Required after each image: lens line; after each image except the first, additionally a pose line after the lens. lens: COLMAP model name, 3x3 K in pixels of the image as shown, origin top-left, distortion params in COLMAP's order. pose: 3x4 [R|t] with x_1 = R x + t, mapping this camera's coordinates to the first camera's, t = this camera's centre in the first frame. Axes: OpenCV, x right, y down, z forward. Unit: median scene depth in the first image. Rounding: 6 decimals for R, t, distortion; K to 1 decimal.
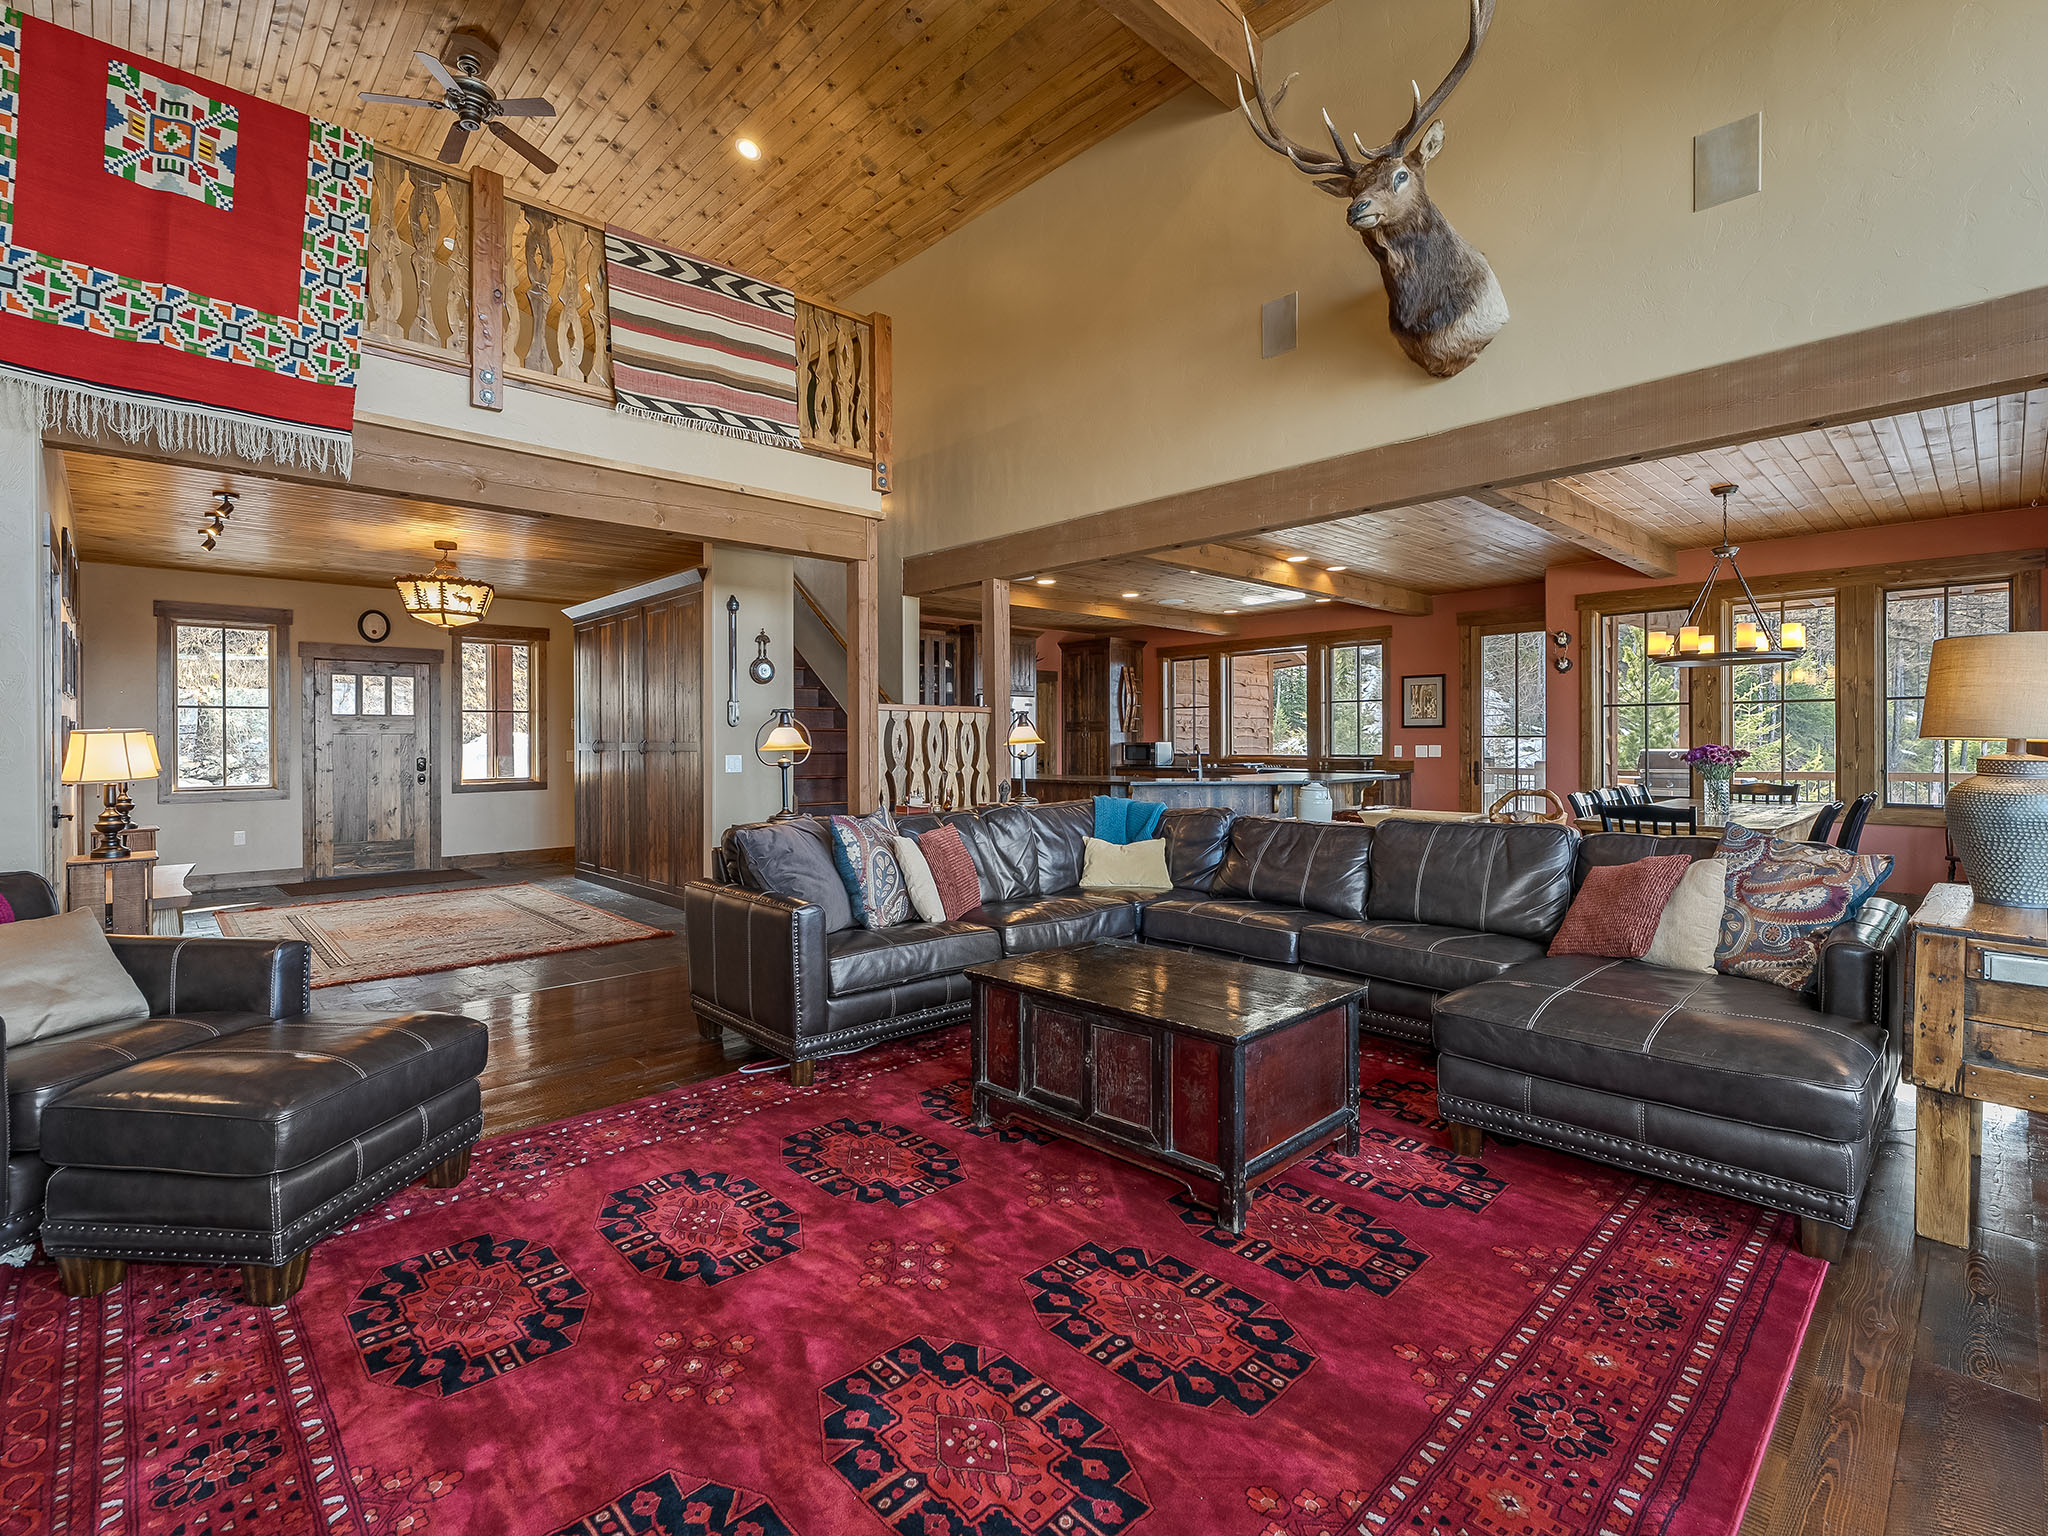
lens RADIAL K [[943.3, 0, 1020.3], [0, 943.3, 738.1], [0, 0, 1]] dist [0.019990, 0.000064]
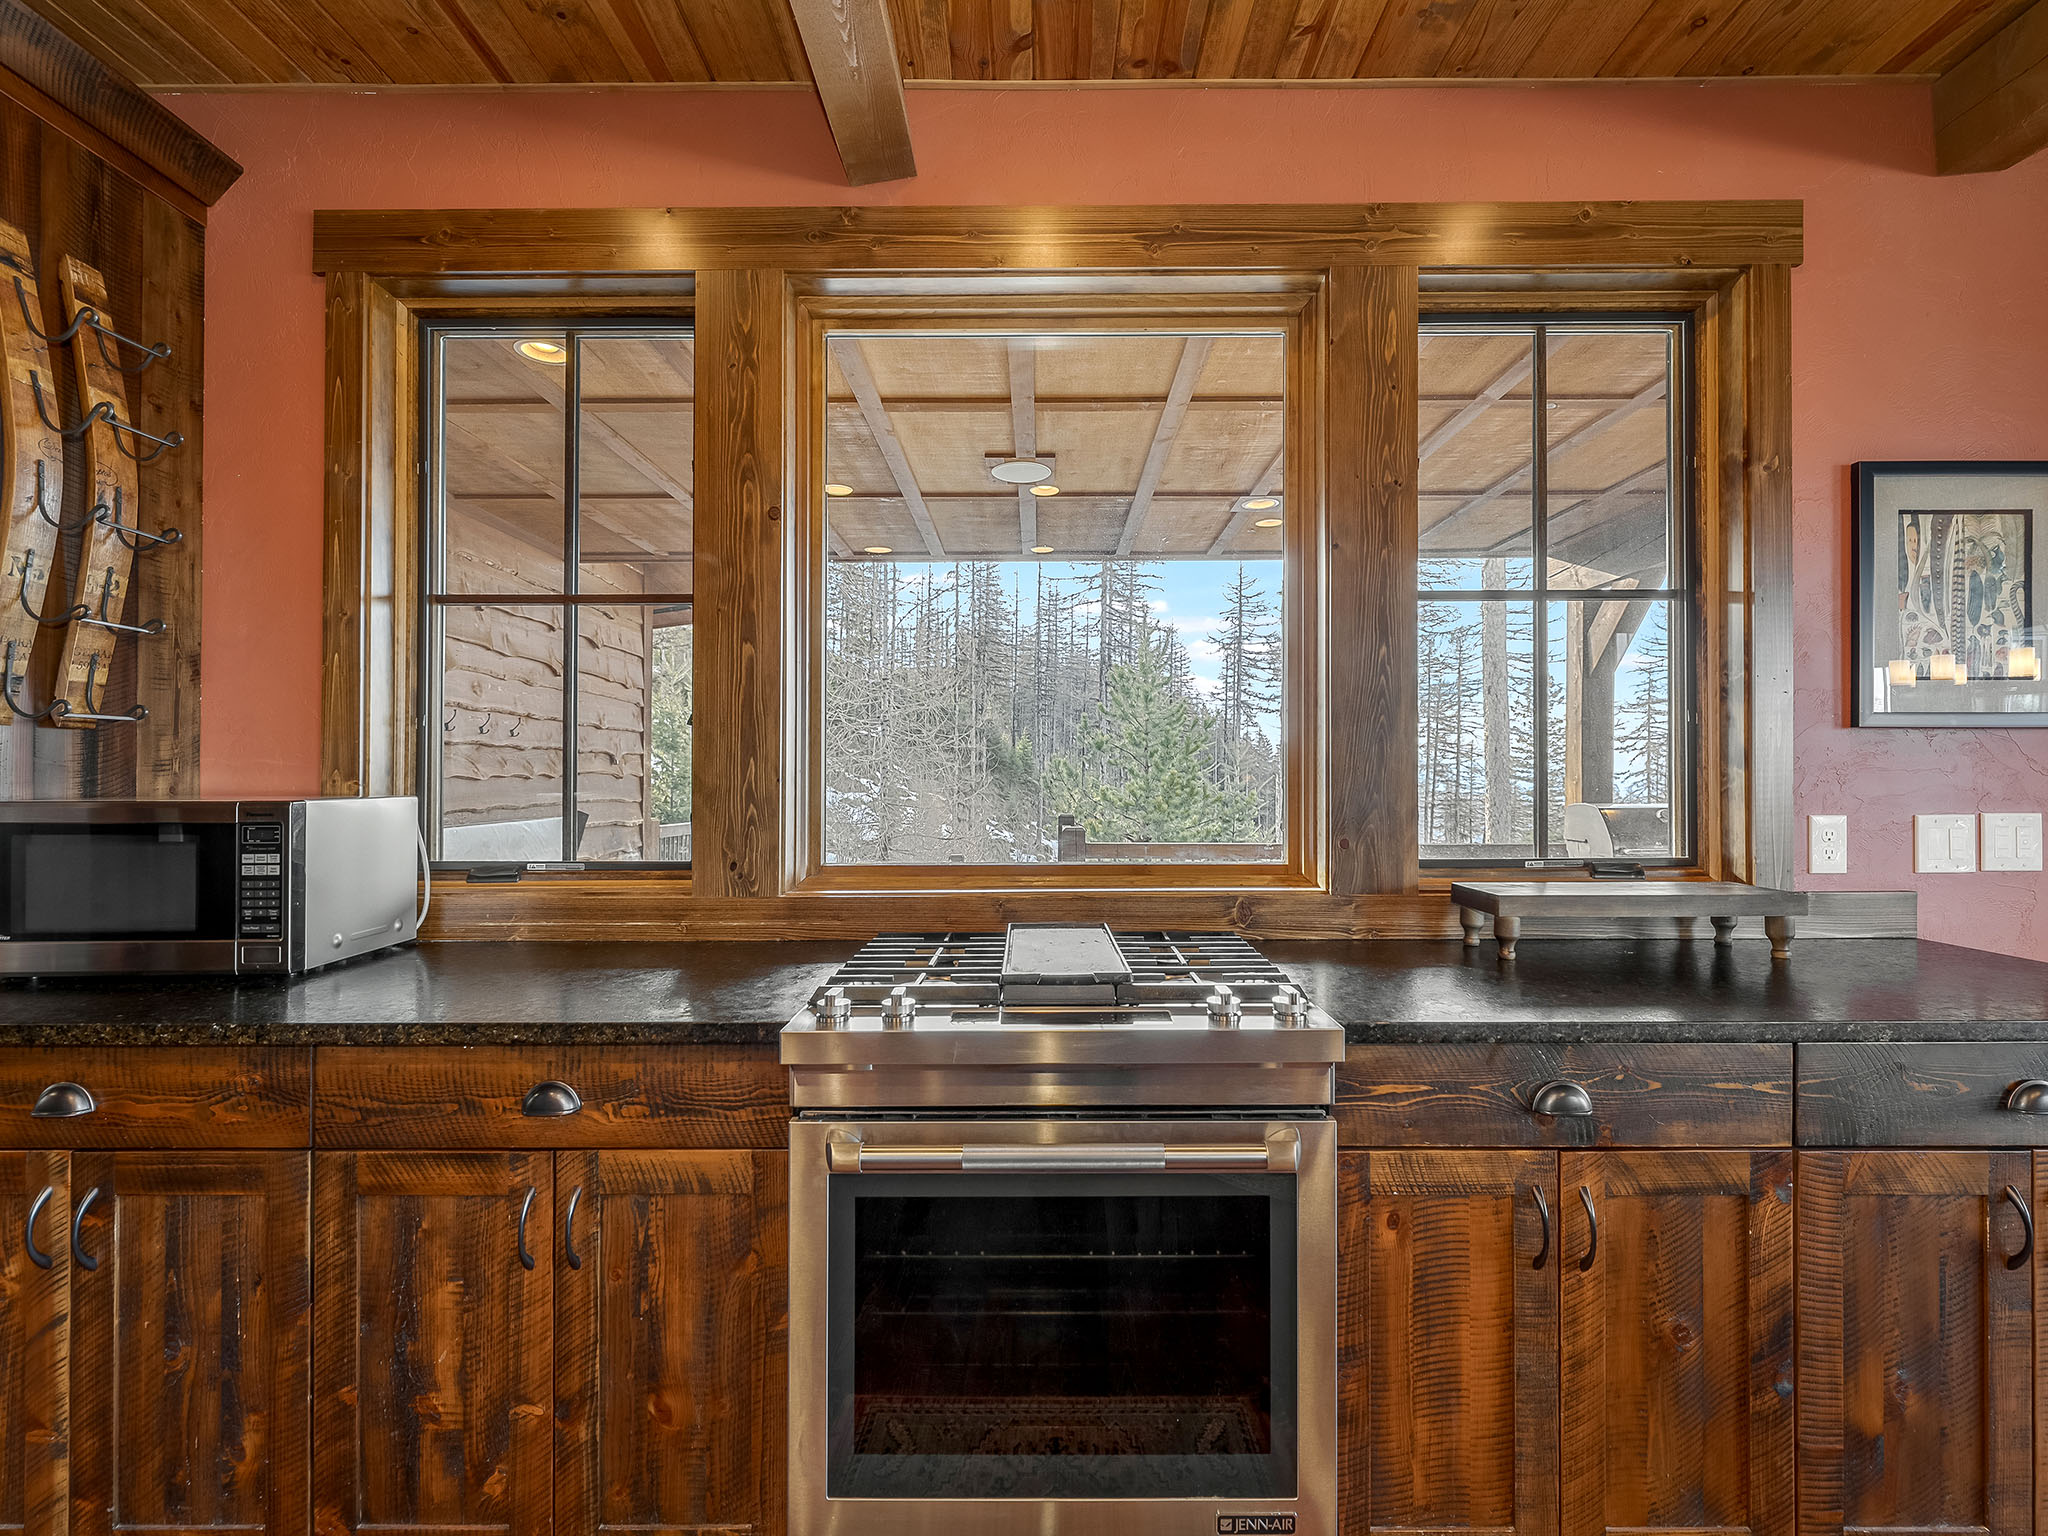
lens RADIAL K [[916.0, 0, 1024.0], [0, 916.0, 768.0], [0, 0, 1]] dist [0.000421, 0.000333]
pose [[0.702603, 0.012820, 0.711466, 0.121764], [-0.004330, 0.999896, -0.013741, 0.001227], [-0.711569, 0.006574, 0.702586, 0.820000]]
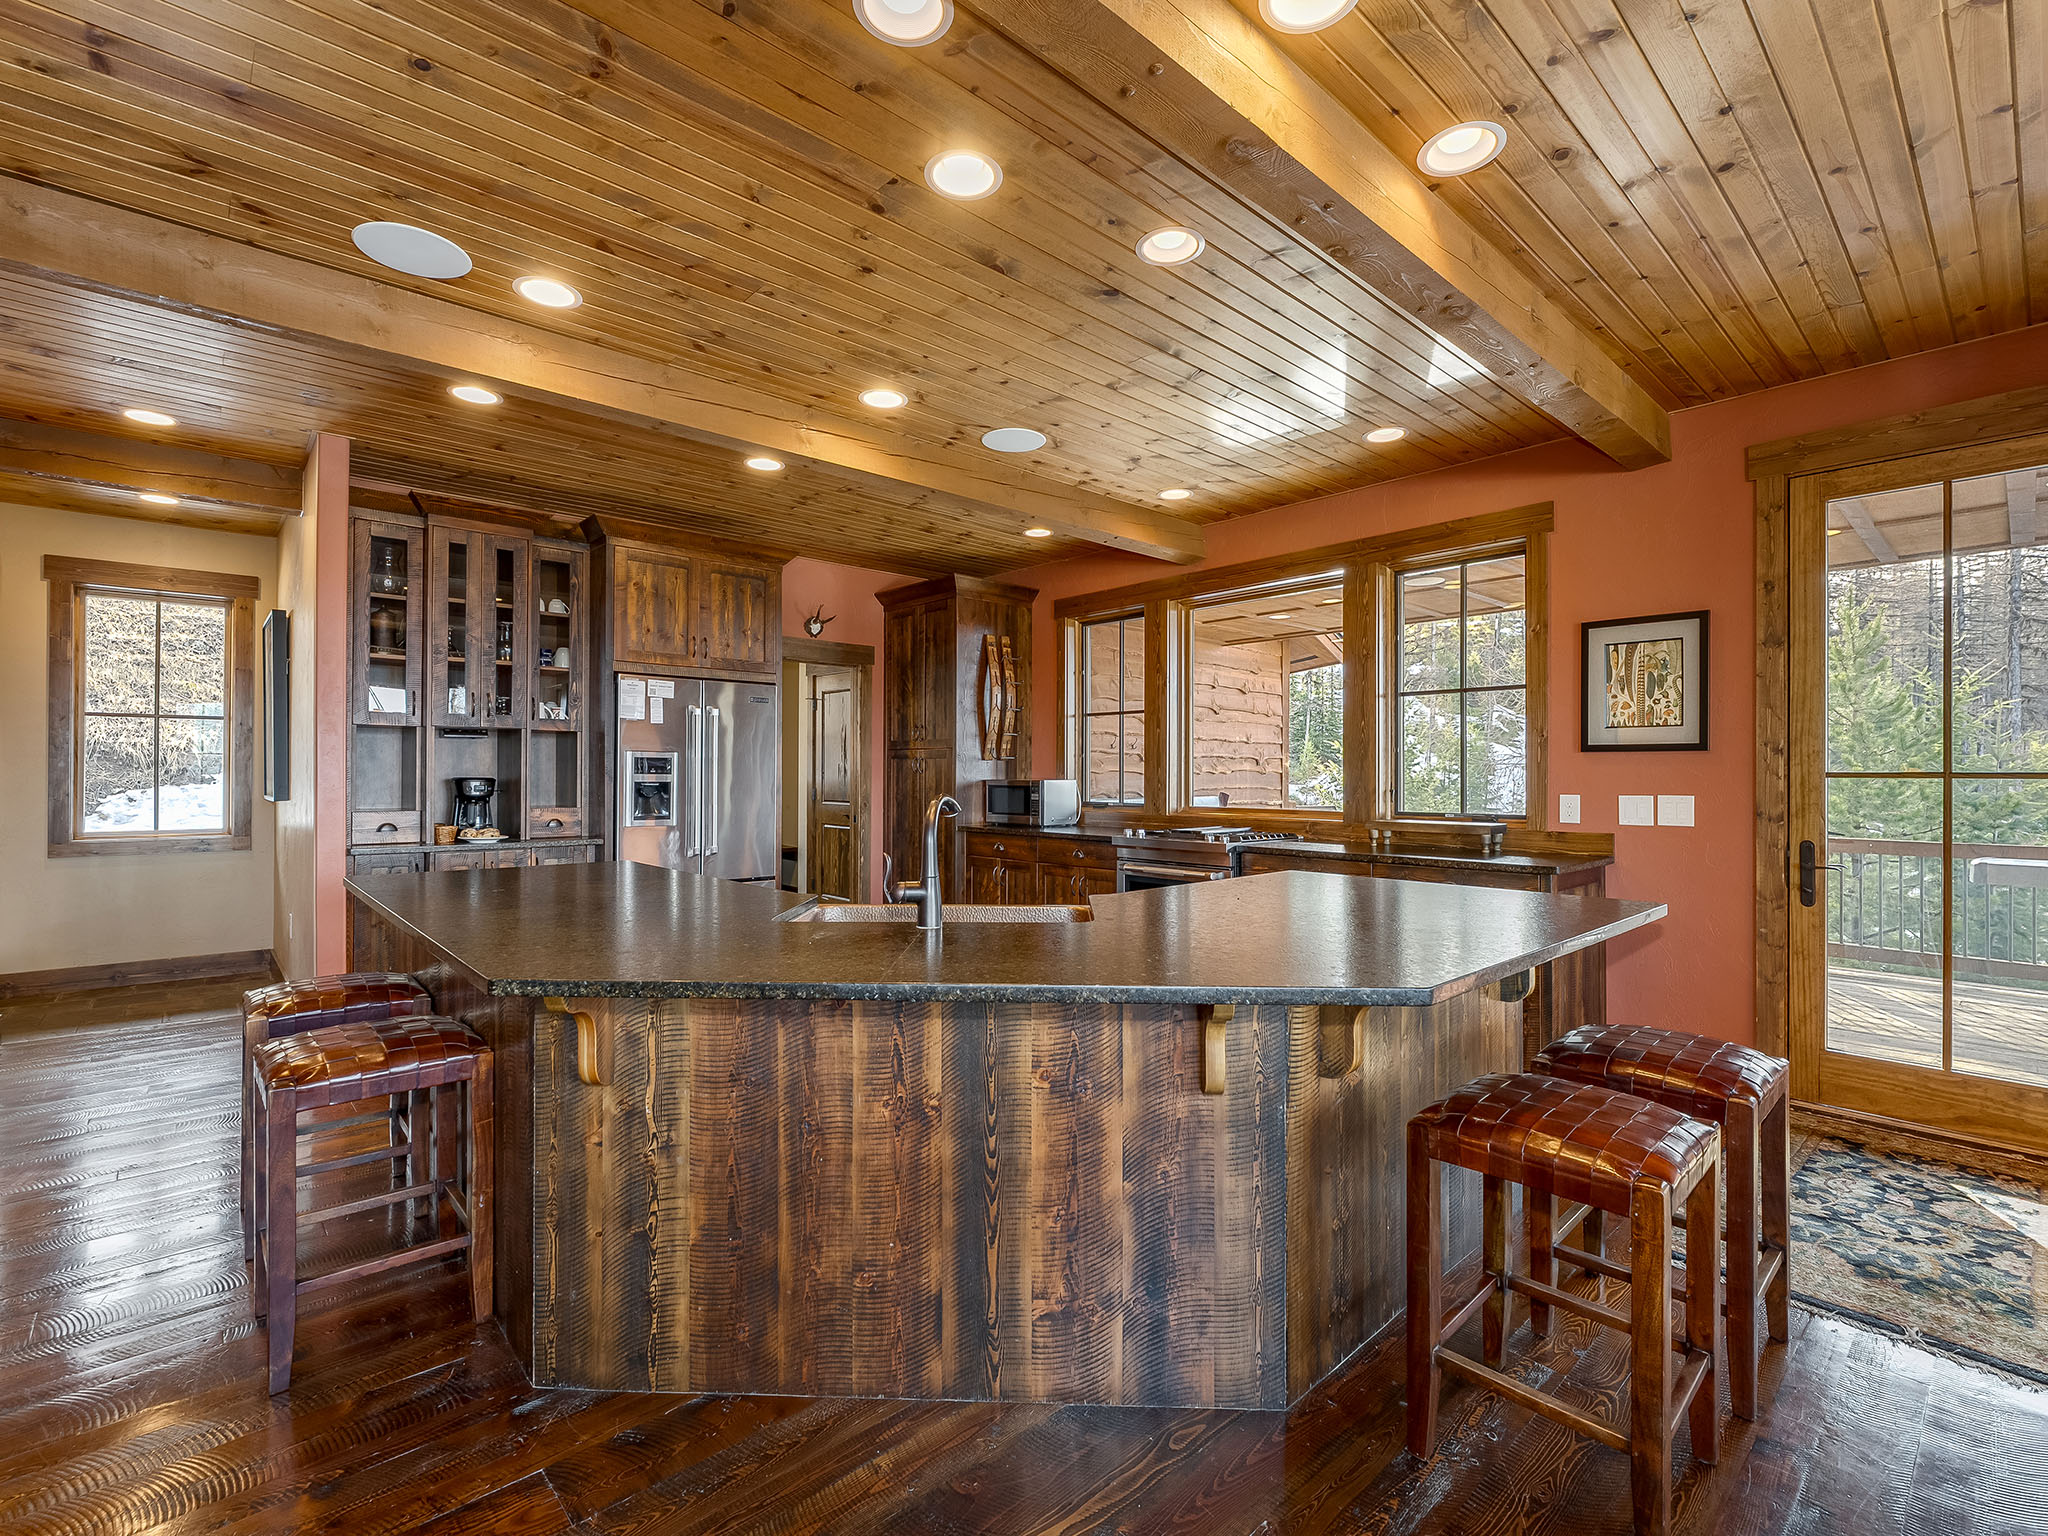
lens RADIAL K [[916.0, 0, 1024.0], [0, 916.0, 768.0], [0, 0, 1]] dist [0.000421, 0.000333]
pose [[0.999313, 0.008475, -0.036084, 0.149490], [-0.008614, 0.999956, -0.003702, -0.000109], [0.036051, 0.004010, 0.999342, 0.499301]]
